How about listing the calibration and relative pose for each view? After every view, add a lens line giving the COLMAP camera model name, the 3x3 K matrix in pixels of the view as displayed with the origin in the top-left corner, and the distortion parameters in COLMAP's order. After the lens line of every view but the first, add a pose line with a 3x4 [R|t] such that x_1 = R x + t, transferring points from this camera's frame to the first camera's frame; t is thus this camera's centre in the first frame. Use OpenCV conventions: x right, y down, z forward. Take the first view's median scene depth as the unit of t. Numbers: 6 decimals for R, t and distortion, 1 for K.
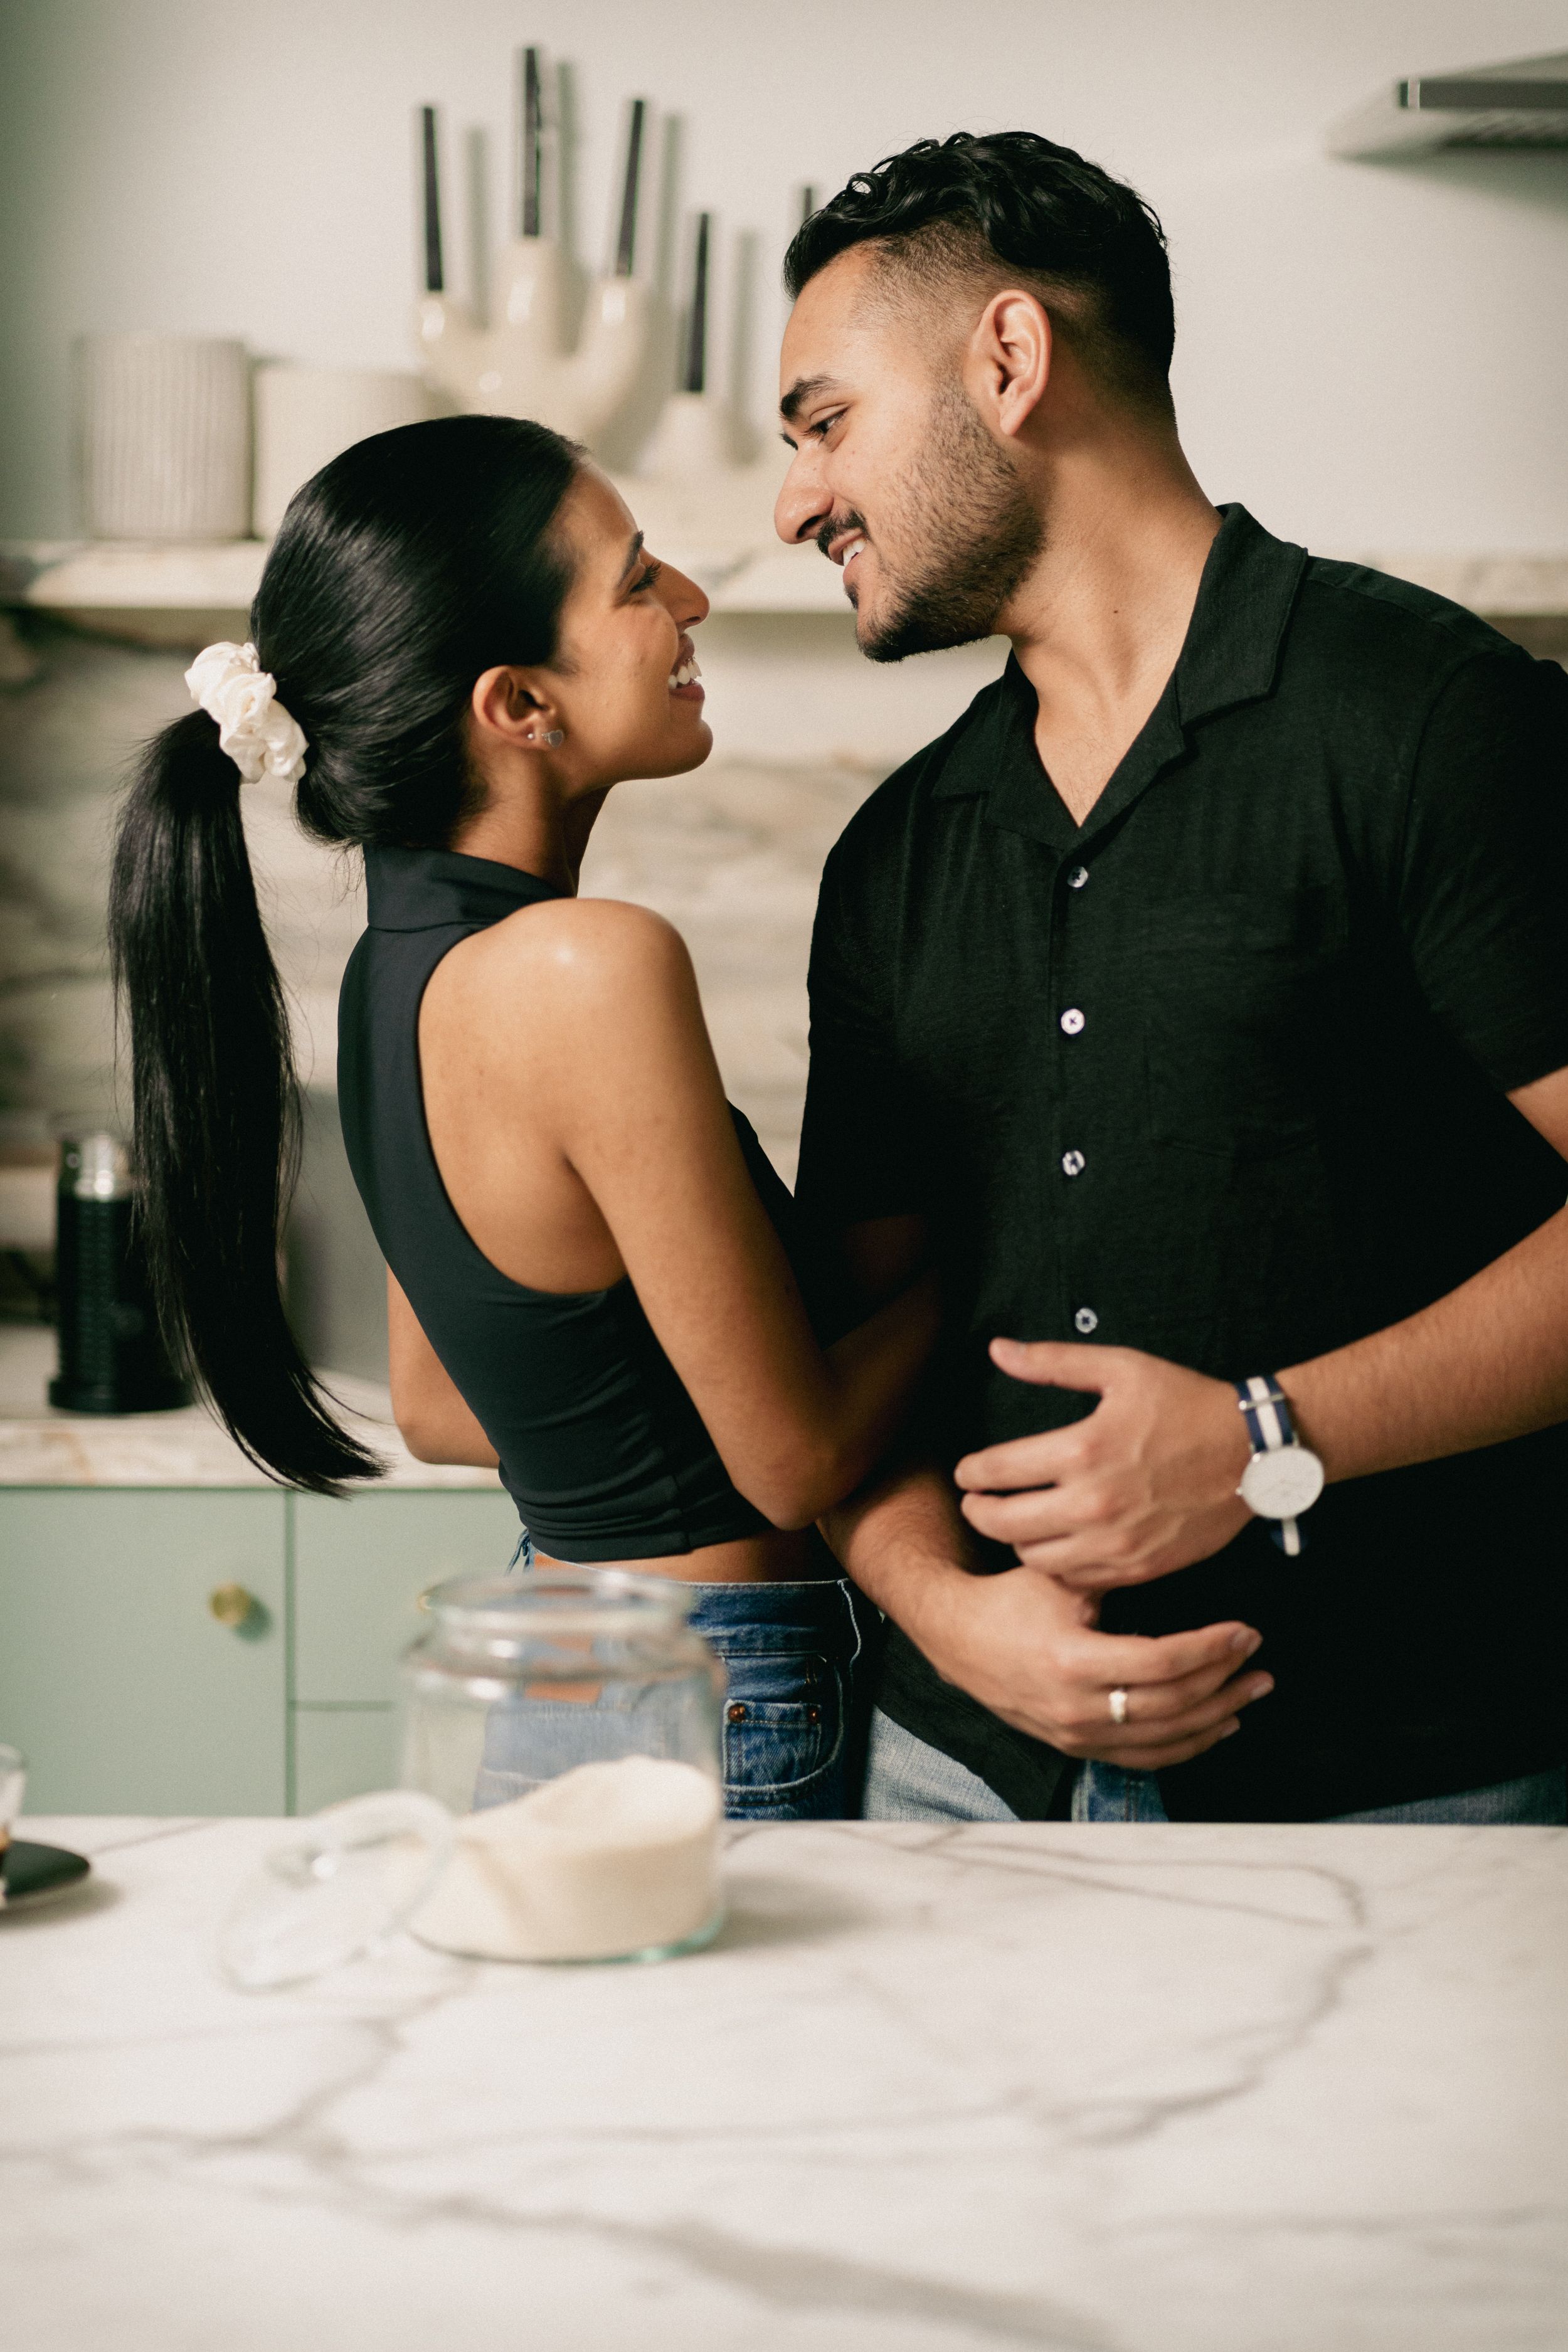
lens RADIAL K [[6051.9, 0, 777.9], [0, 6051.9, 1171.1], [0, 0, 1]] dist [-0.105302, 0.000000]
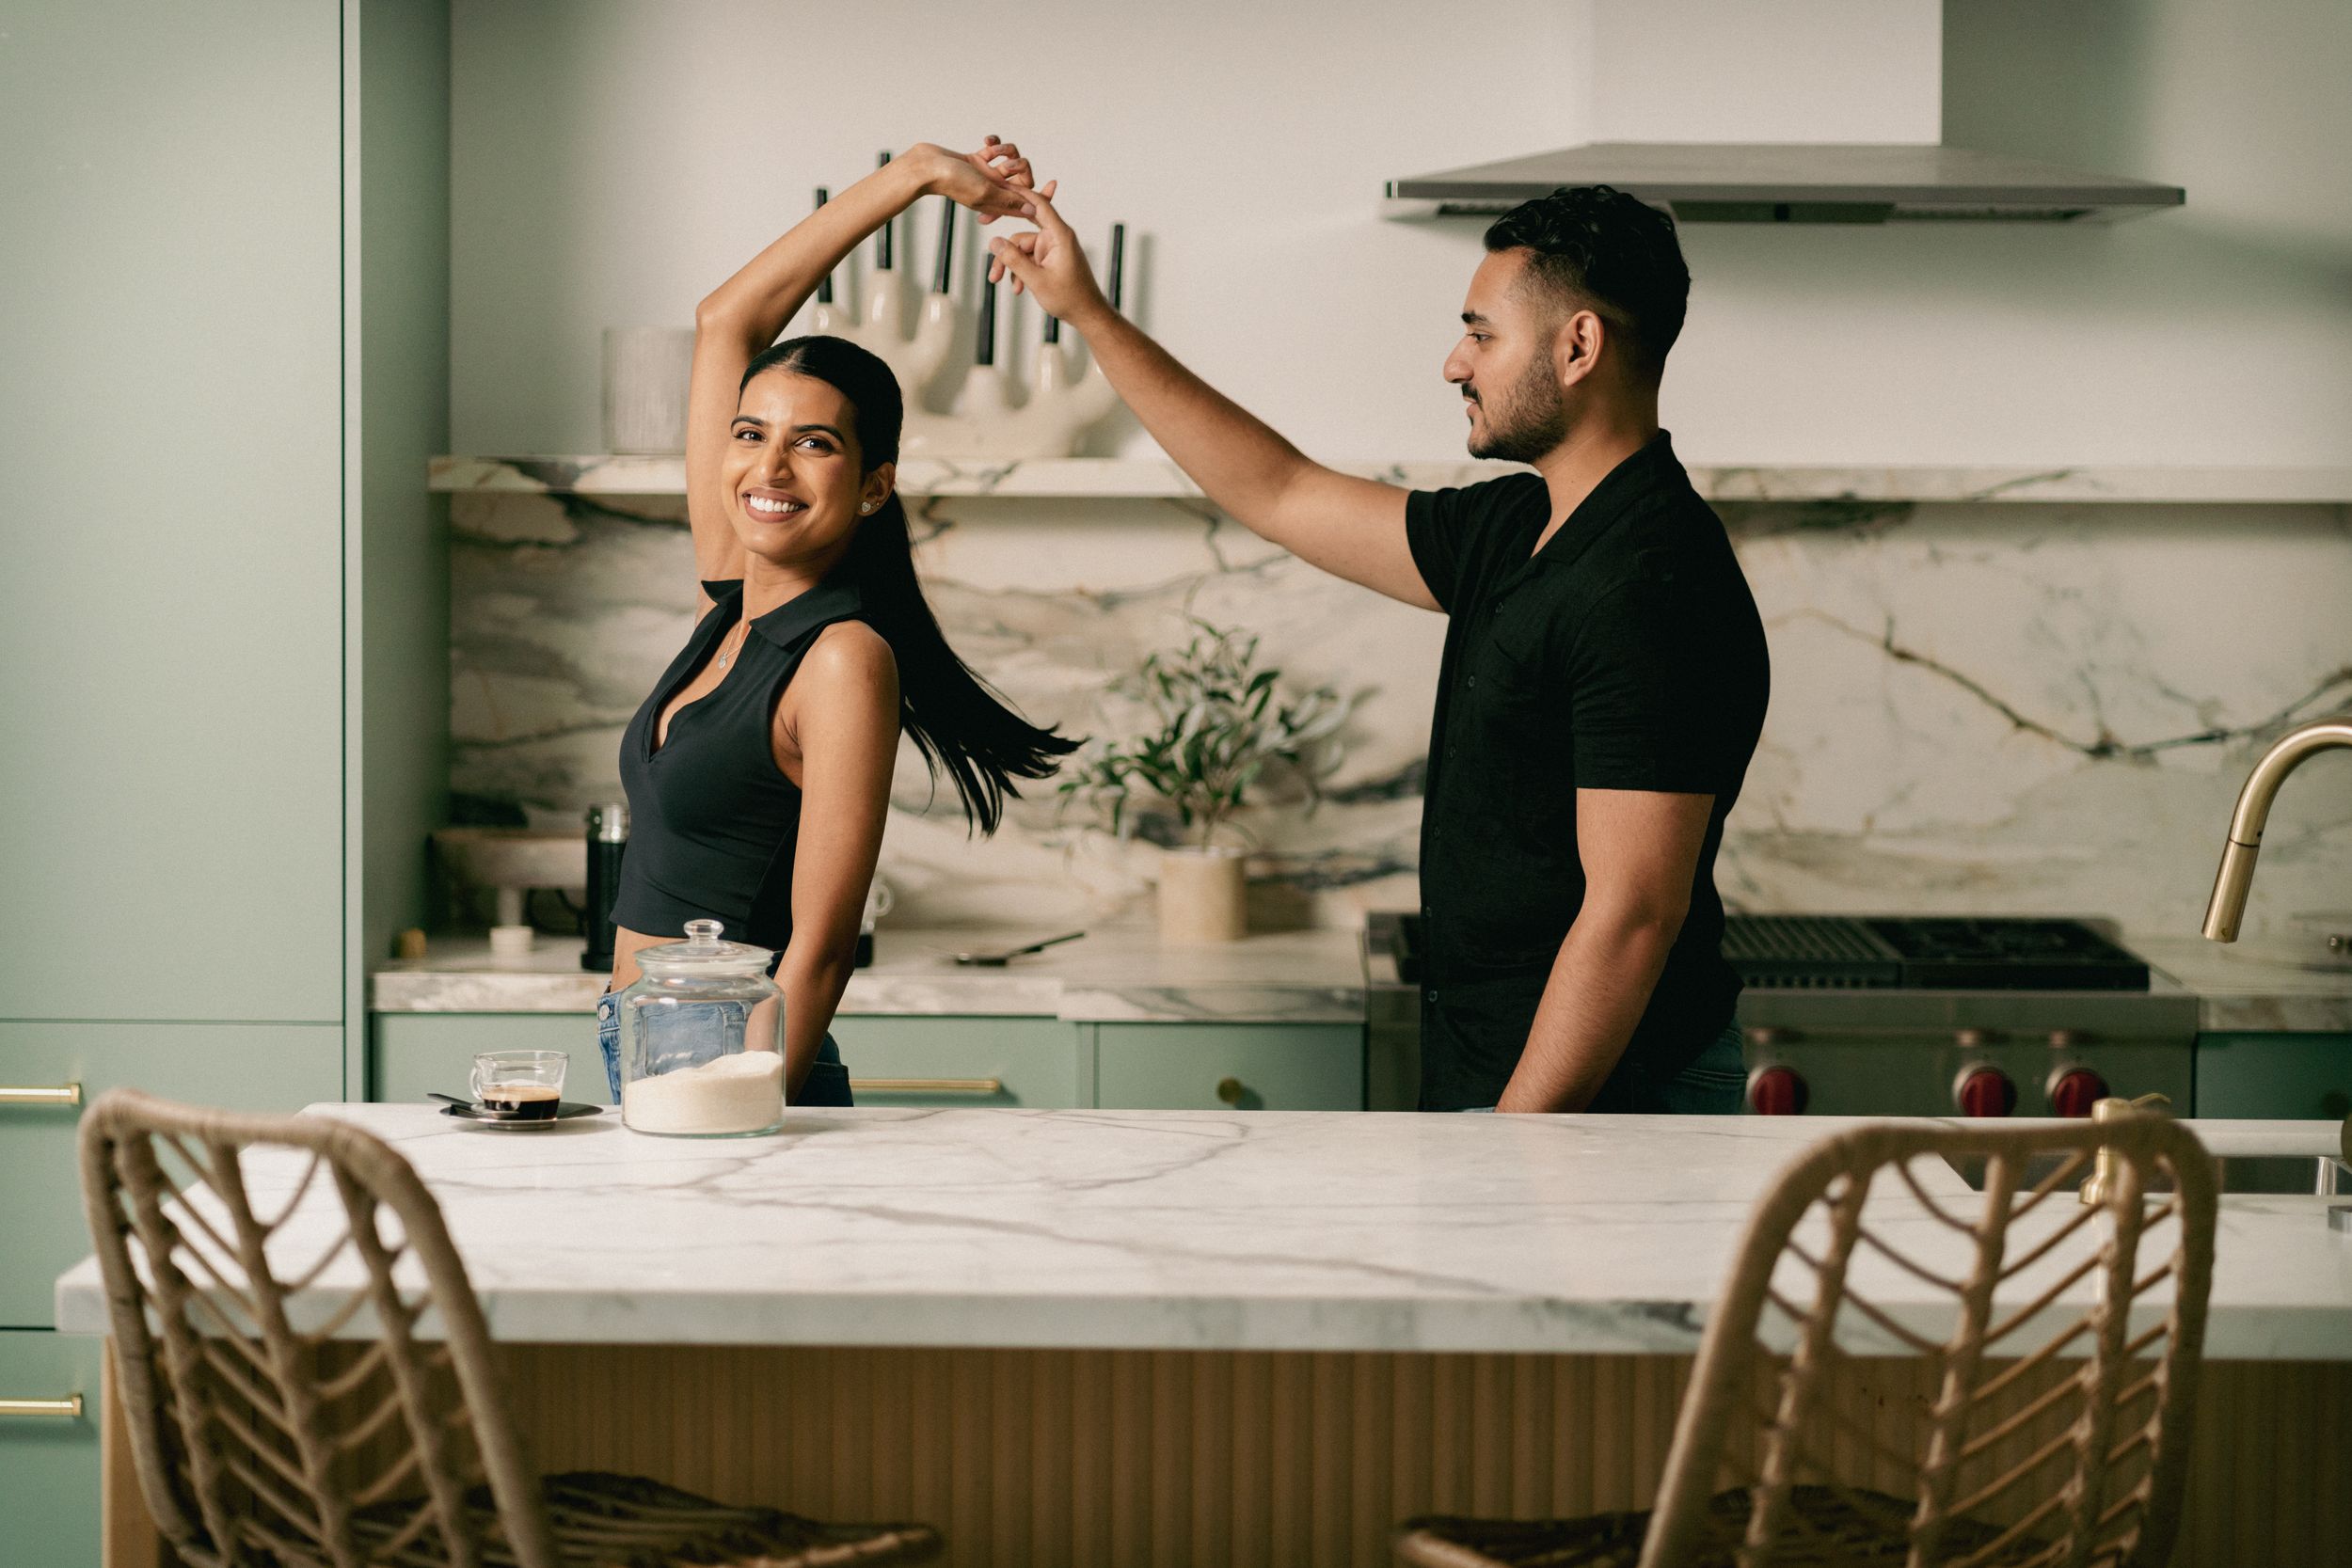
lens RADIAL K [[6051.3, 0, 1179.8], [0, 6051.3, 788.4], [0, 0, 1]] dist [-0.105302, 0.000000]
pose [[0.999773, 0.005489, -0.020593, 0.076929], [-0.006659, 0.998342, -0.057172, 0.082076], [0.020245, 0.057297, 0.998152, -0.650693]]
